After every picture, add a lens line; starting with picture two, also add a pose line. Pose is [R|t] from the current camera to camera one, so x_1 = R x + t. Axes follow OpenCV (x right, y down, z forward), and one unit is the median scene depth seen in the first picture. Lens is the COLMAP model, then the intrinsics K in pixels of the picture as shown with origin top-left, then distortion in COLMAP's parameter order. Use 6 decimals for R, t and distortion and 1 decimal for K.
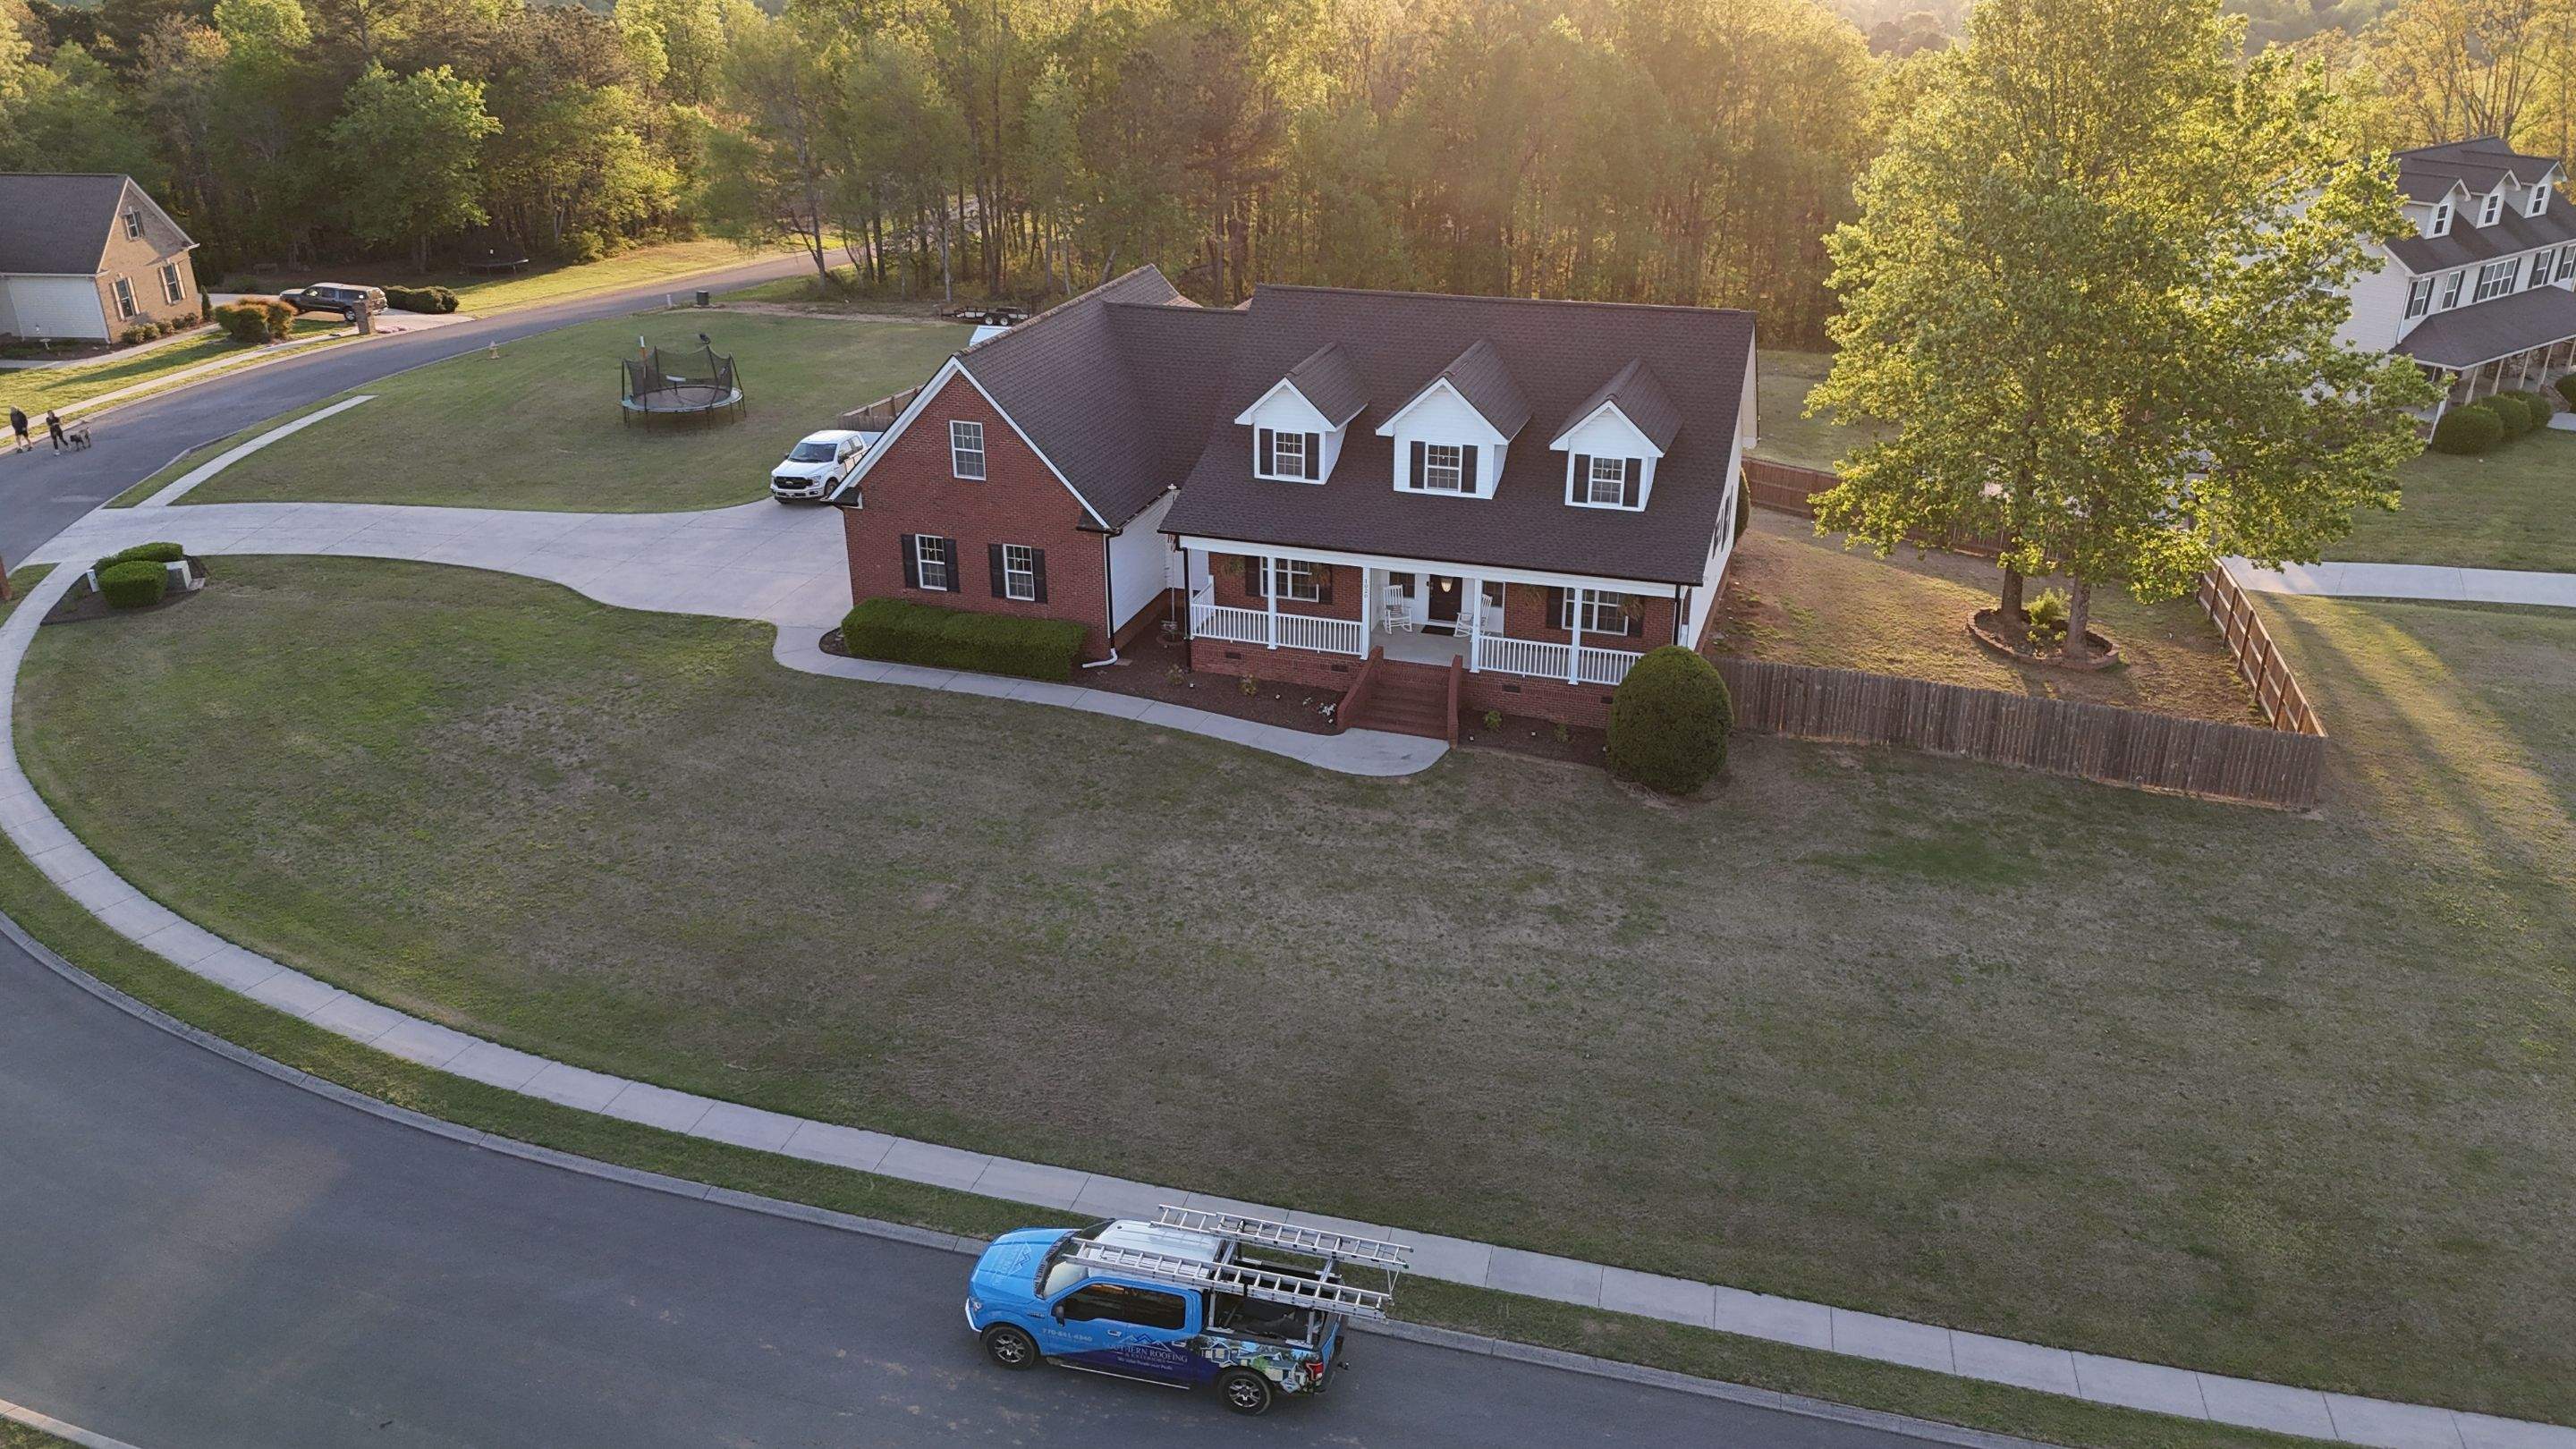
lens RADIAL K [[1887.4, 0, 1272.2], [0, 1887.4, 727.6], [0, 0, 1]] dist [0.063936, -0.041456]
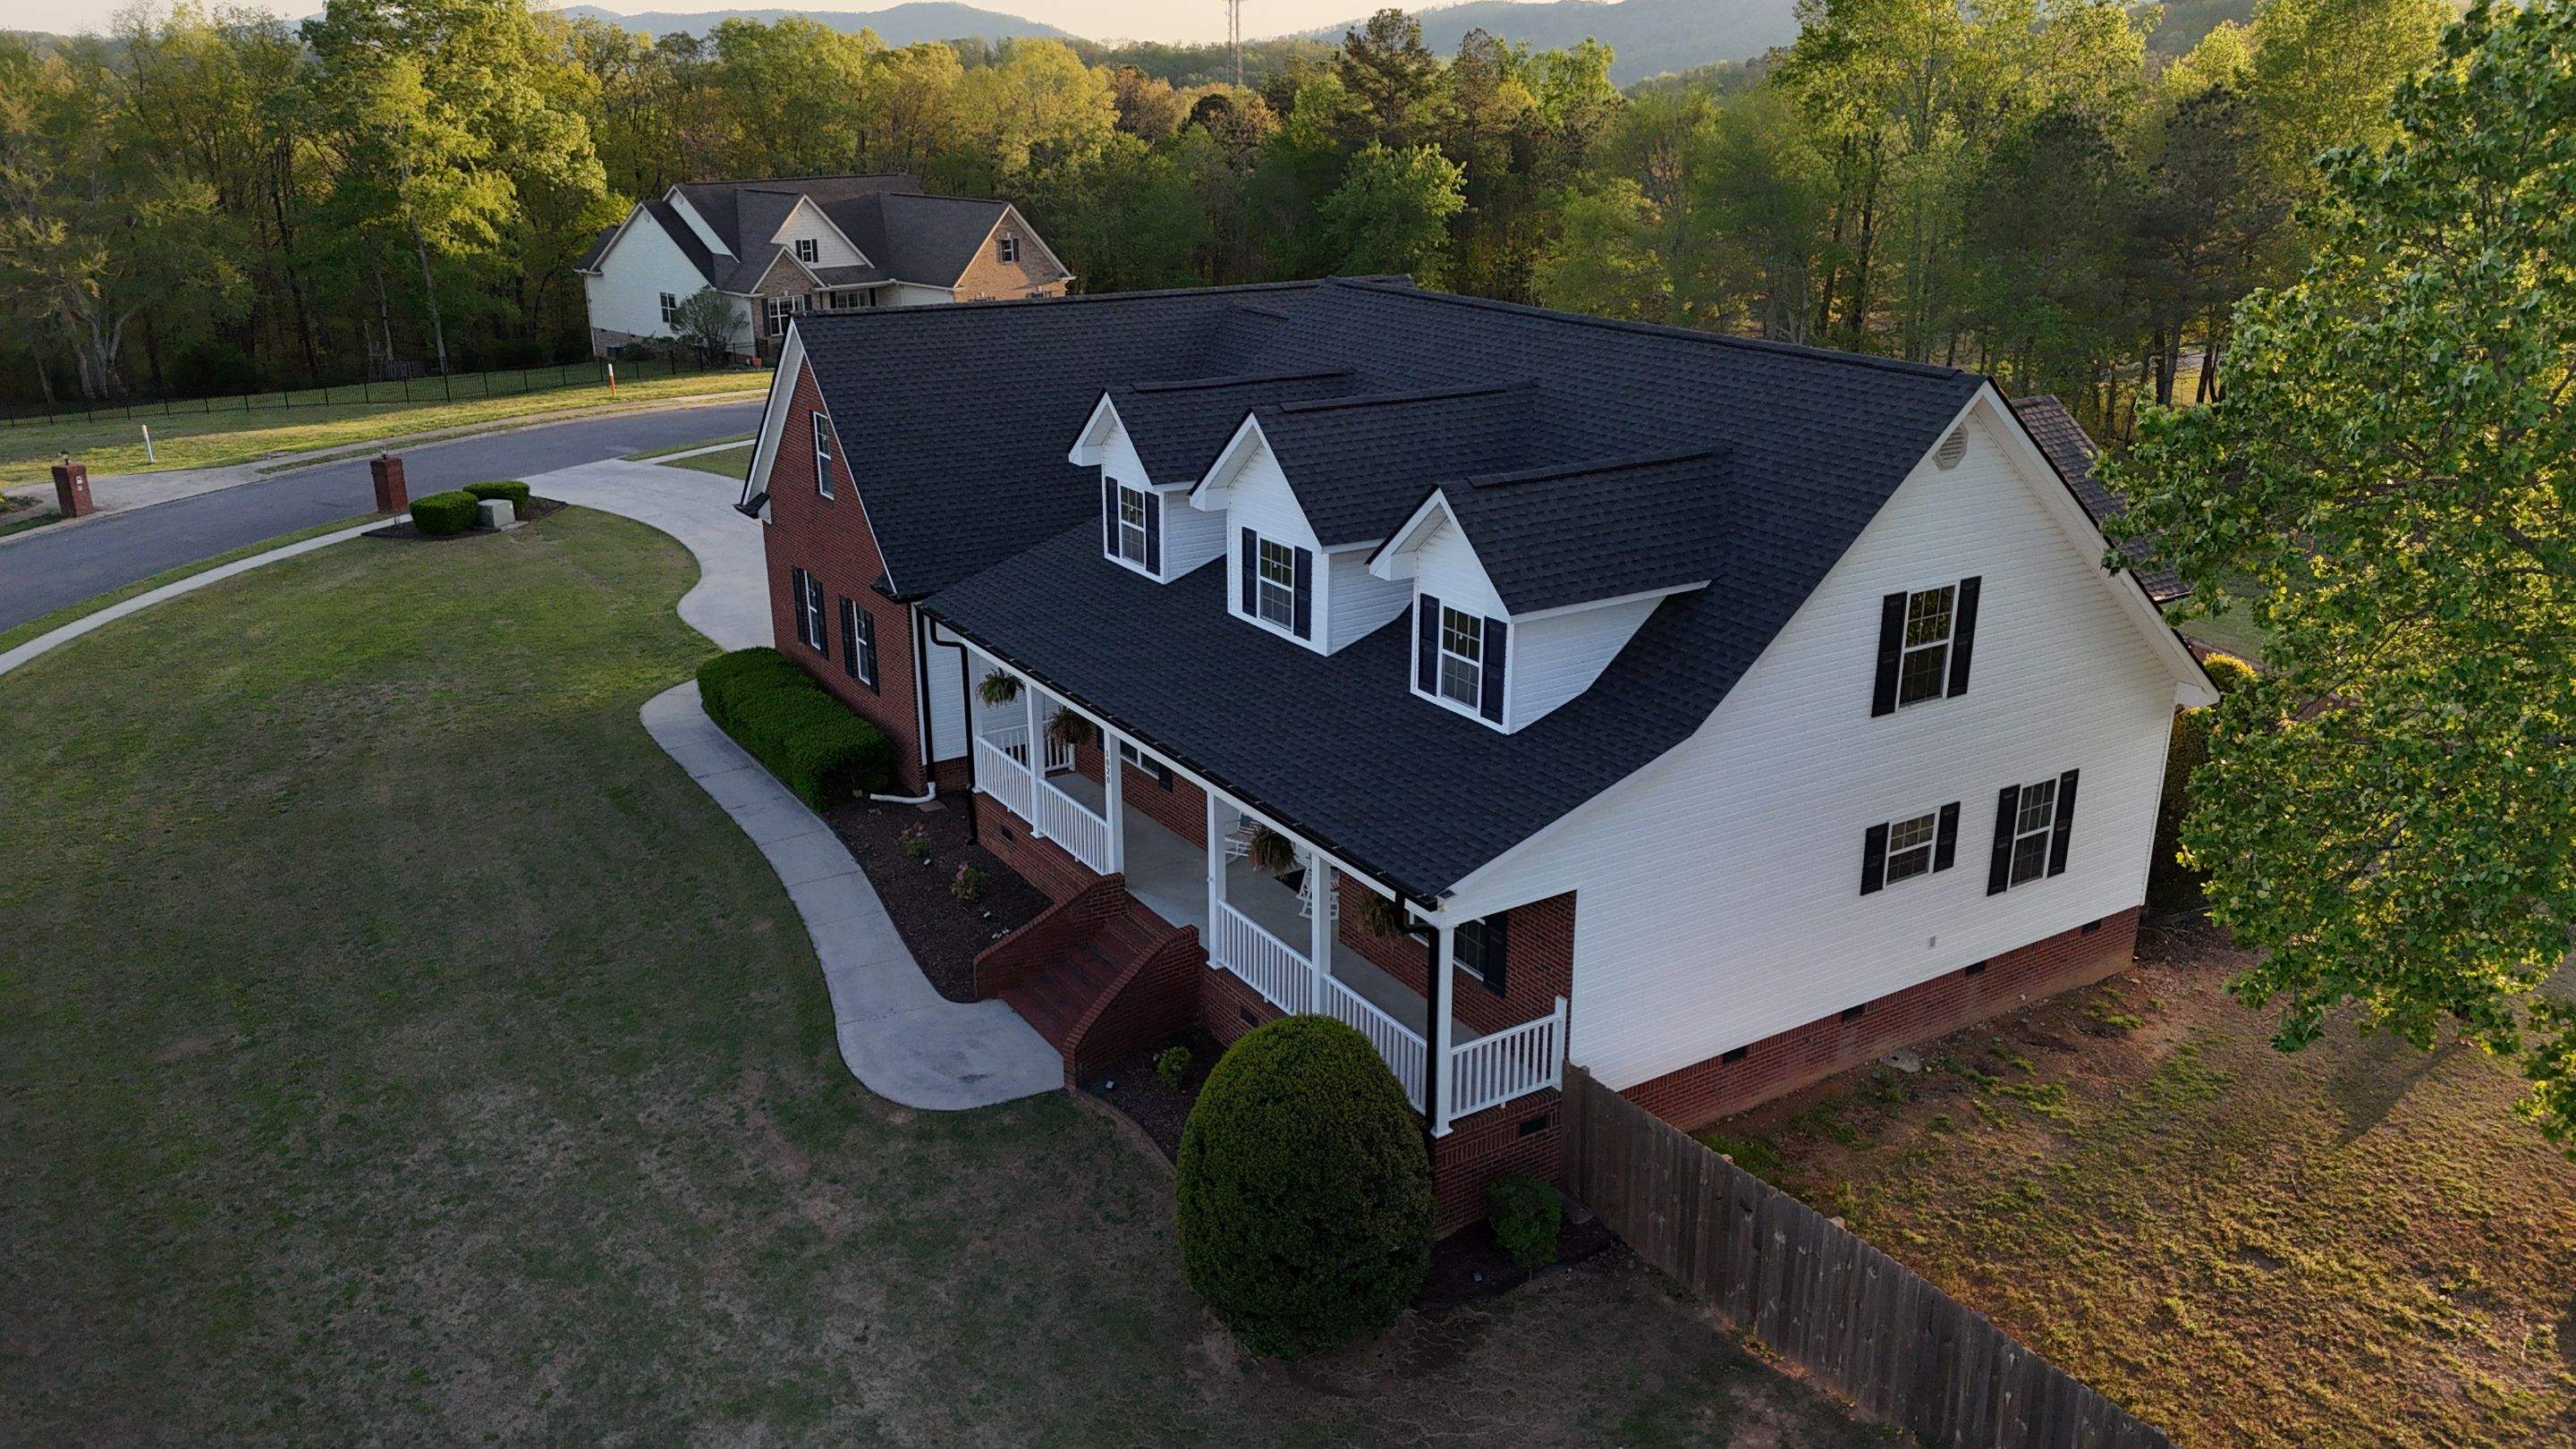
lens RADIAL K [[1887.4, 0, 1292.0], [0, 1887.4, 707.7], [0, 0, 1]] dist [0.063936, -0.041456]
pose [[0.787193, 0.206217, -0.581207, 0.411753], [-0.259184, 0.965792, -0.008371, -0.099485], [0.559599, 0.157229, 0.813713, 0.566517]]
